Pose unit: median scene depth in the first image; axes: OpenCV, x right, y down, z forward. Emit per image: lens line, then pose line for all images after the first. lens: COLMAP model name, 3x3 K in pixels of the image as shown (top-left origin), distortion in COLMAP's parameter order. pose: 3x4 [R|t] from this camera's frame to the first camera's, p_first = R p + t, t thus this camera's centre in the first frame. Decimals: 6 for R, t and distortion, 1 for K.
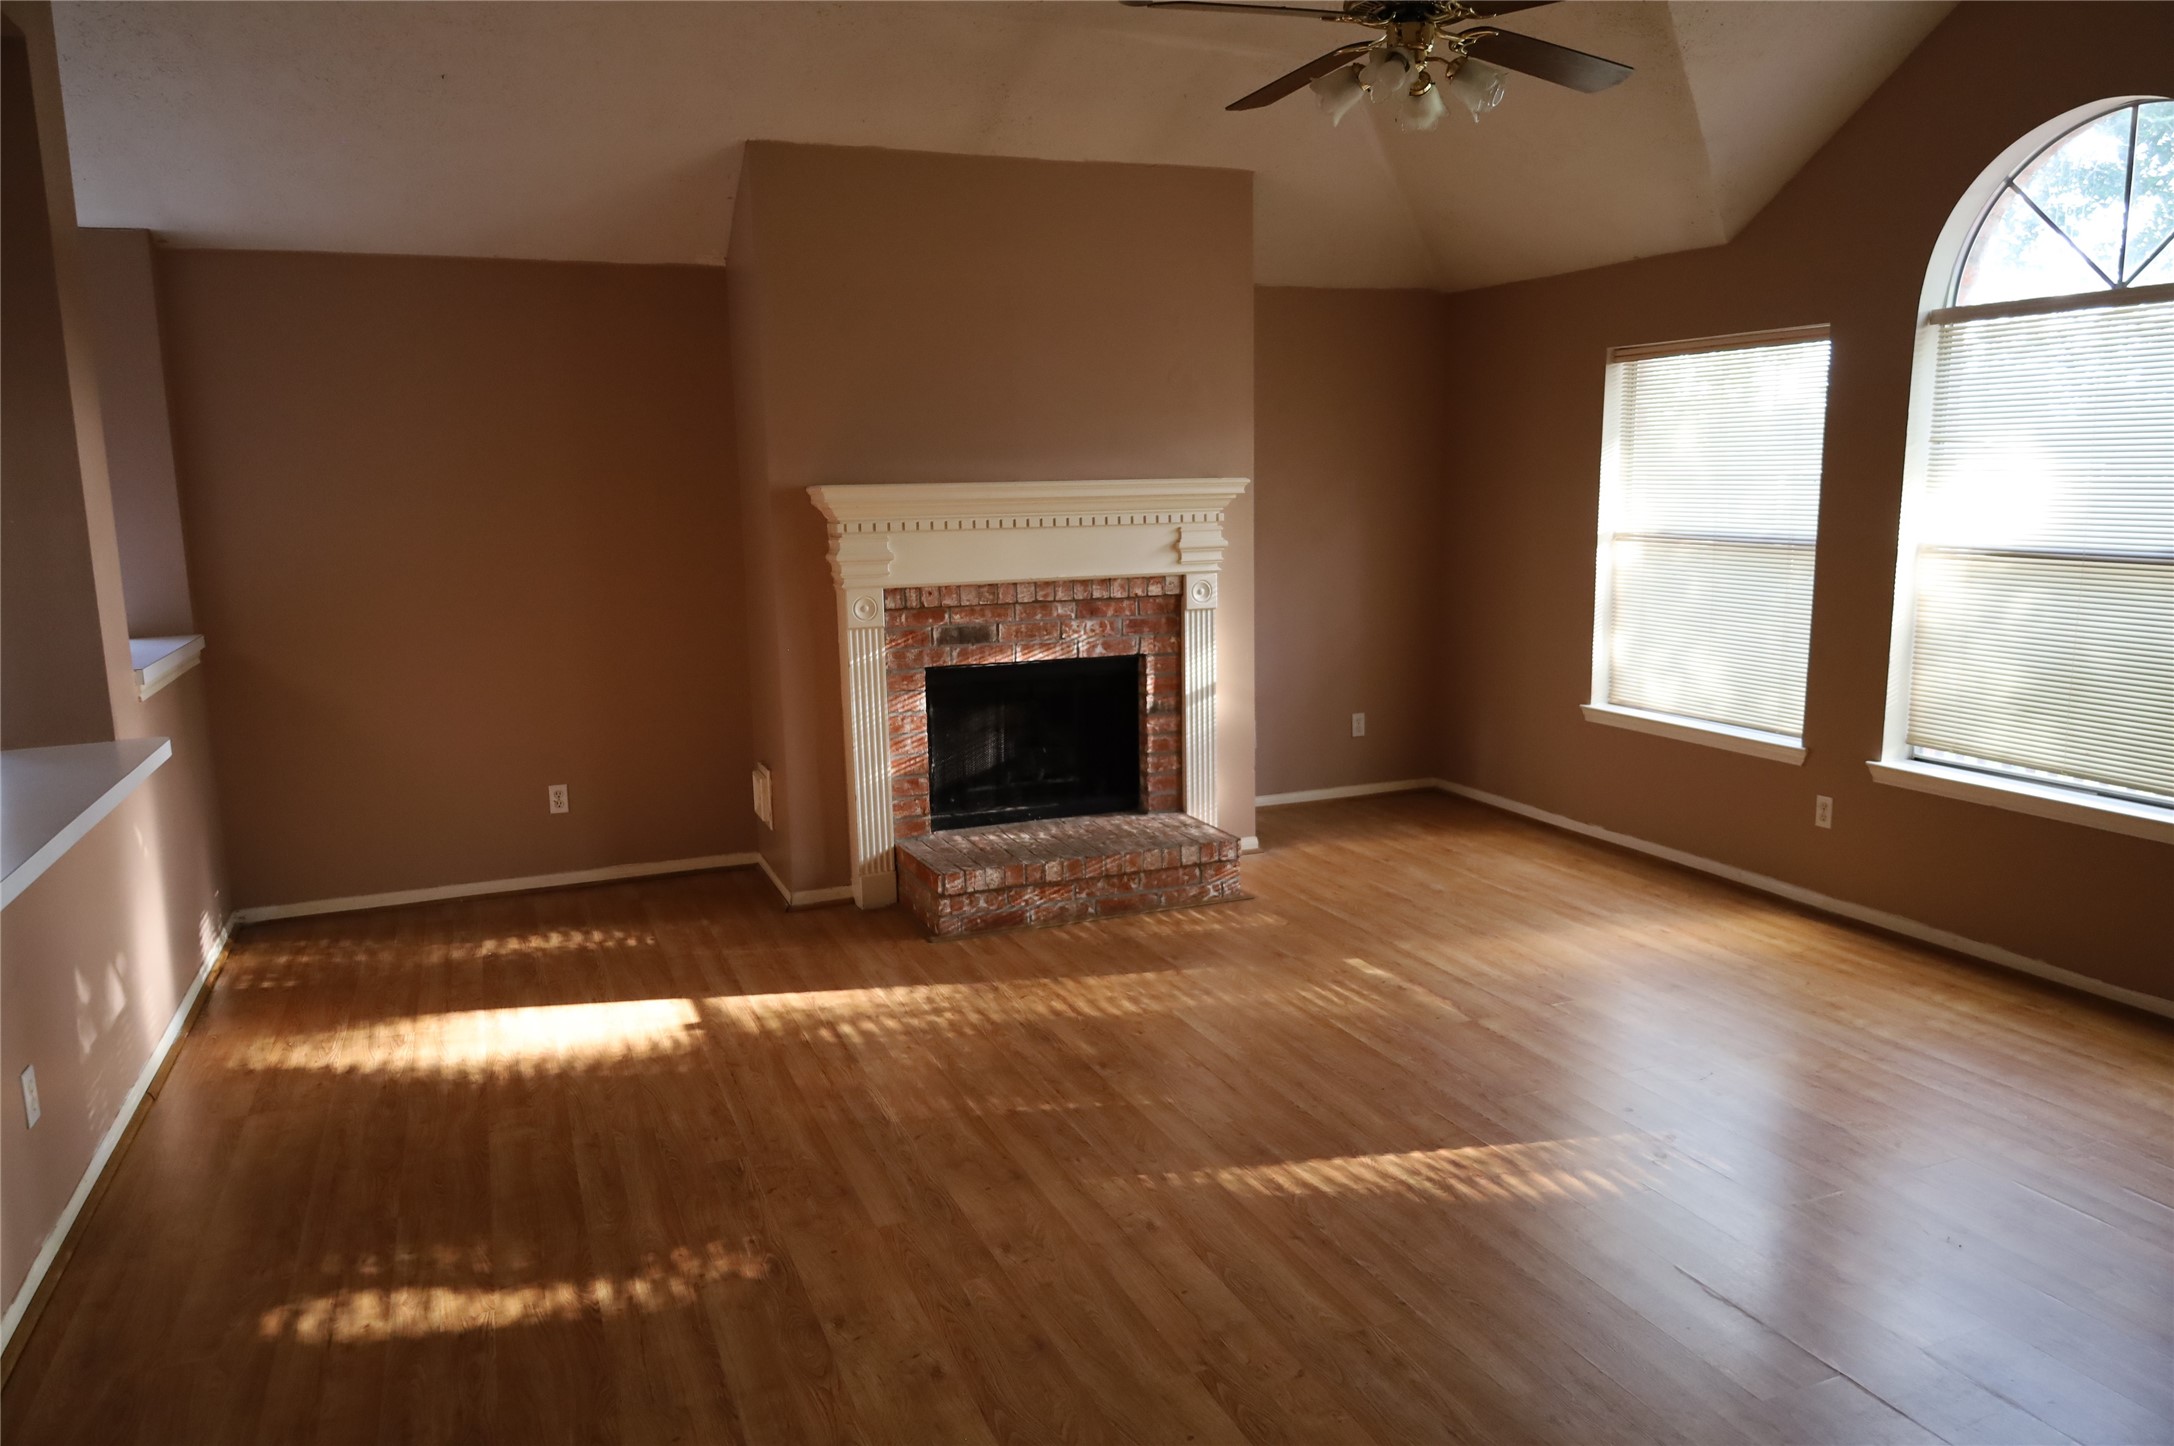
lens RADIAL K [[1475.6, 0, 1095.7], [0, 1475.6, 725.8], [0, 0, 1]] dist [-0.017285, 0.002219]
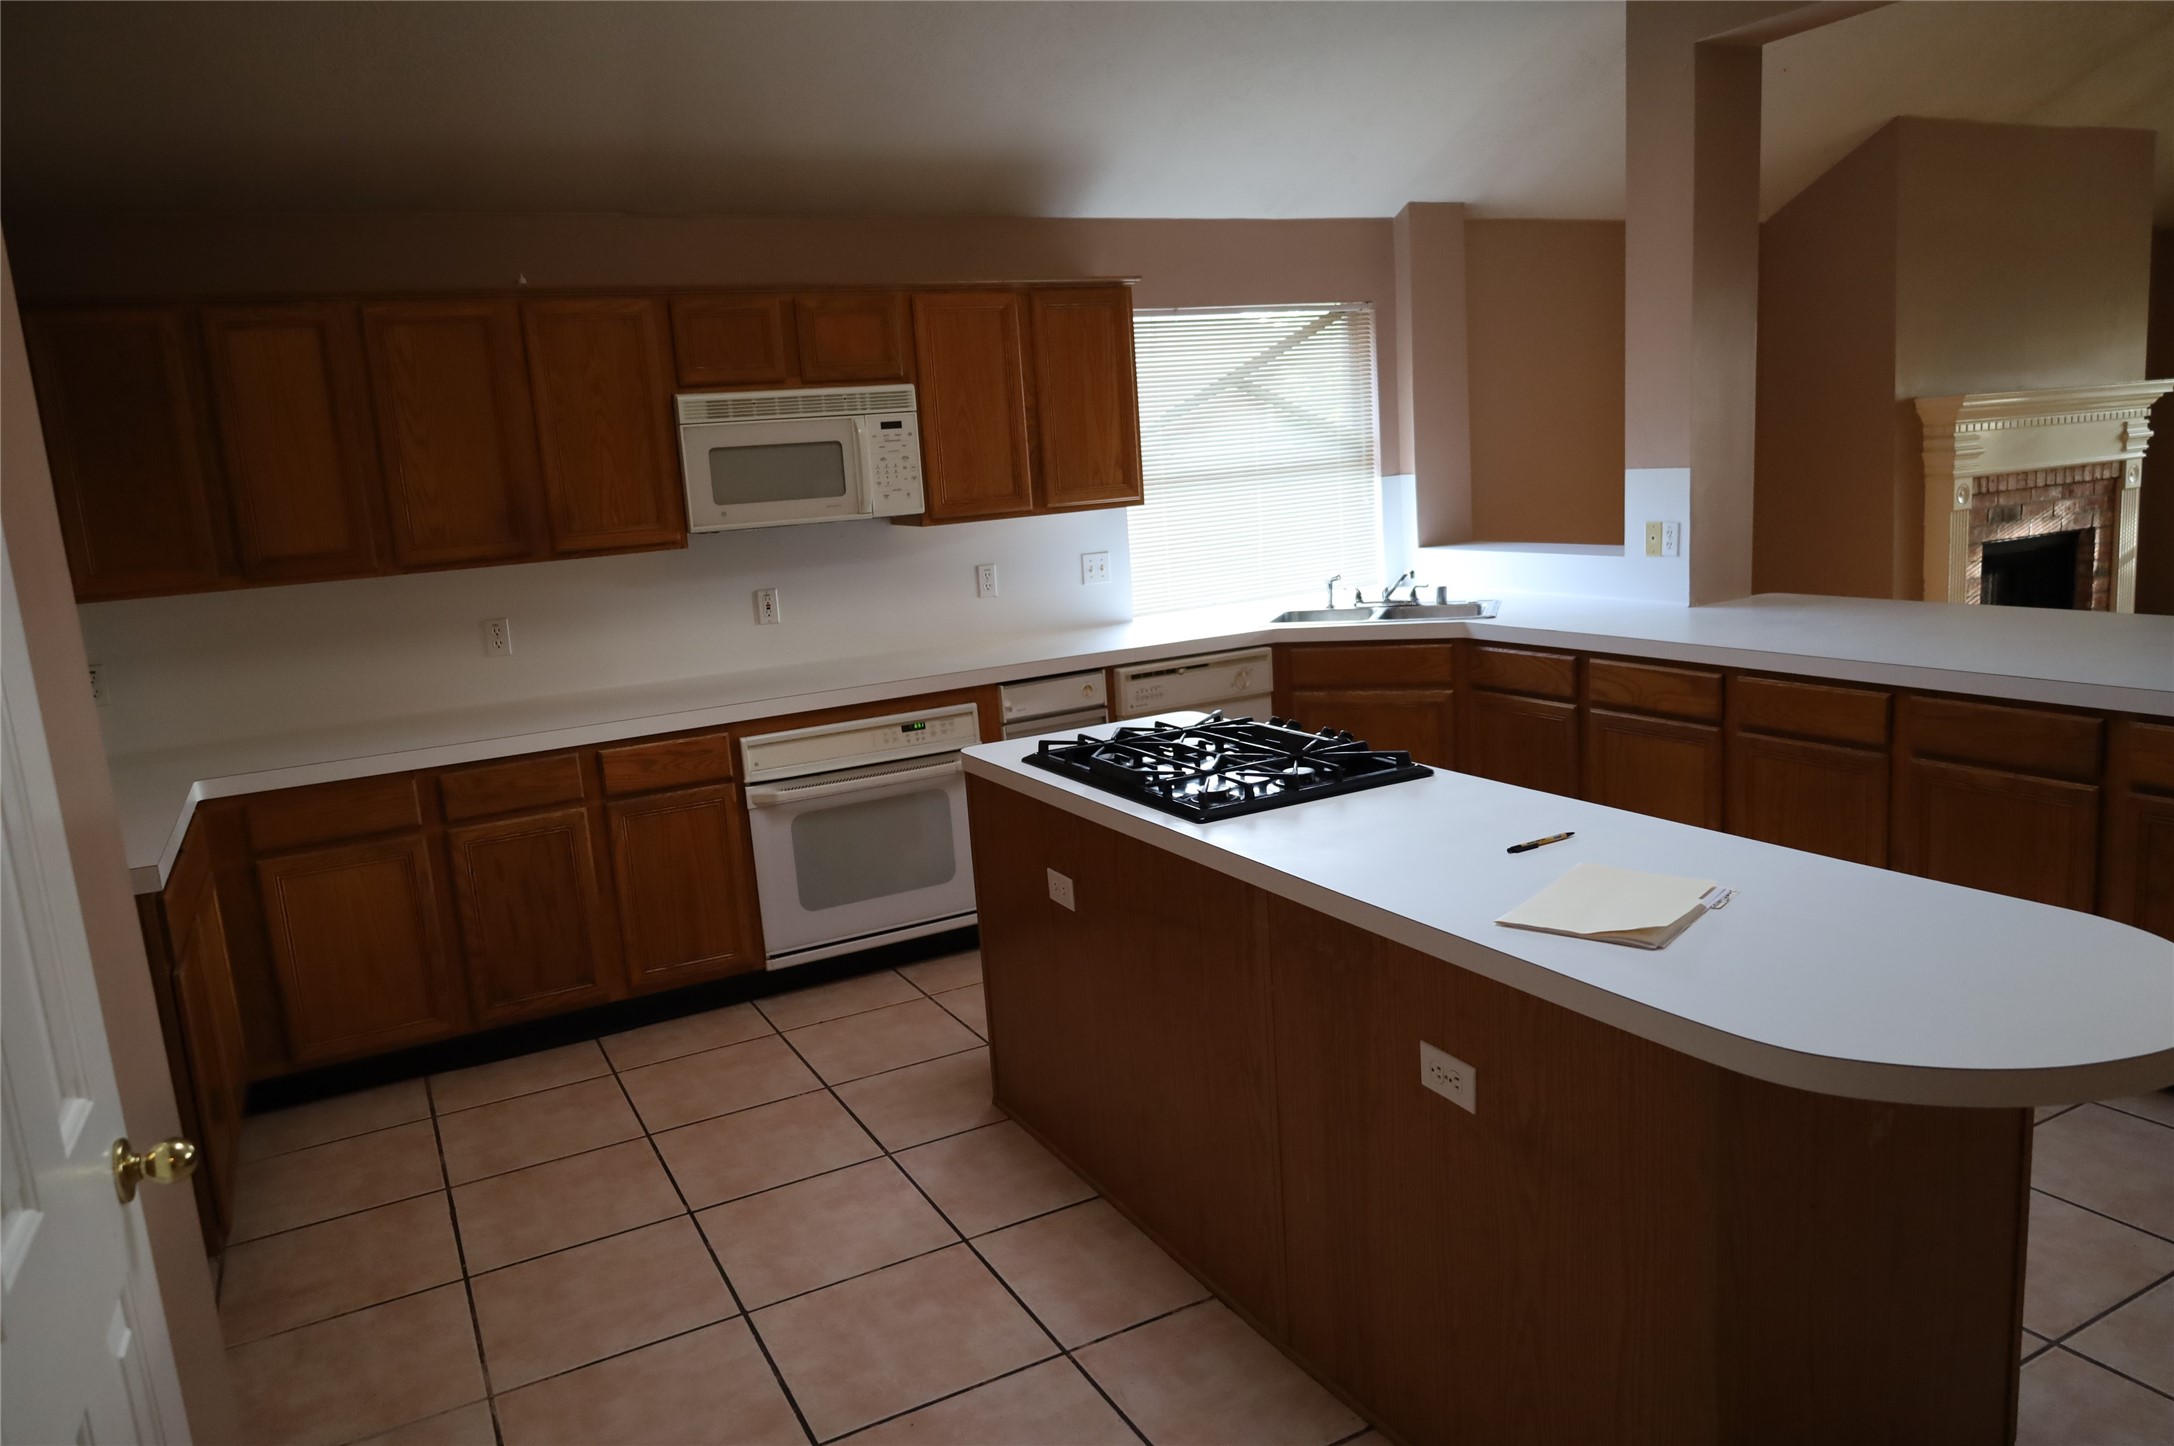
lens RADIAL K [[1475.6, 0, 1095.7], [0, 1475.6, 725.8], [0, 0, 1]] dist [-0.017285, 0.002219]
pose [[0.994579, -0.069896, 0.076990, -0.911287], [0.069411, 0.997548, 0.008961, 0.048321], [-0.077428, -0.003569, 0.996992, -0.150592]]
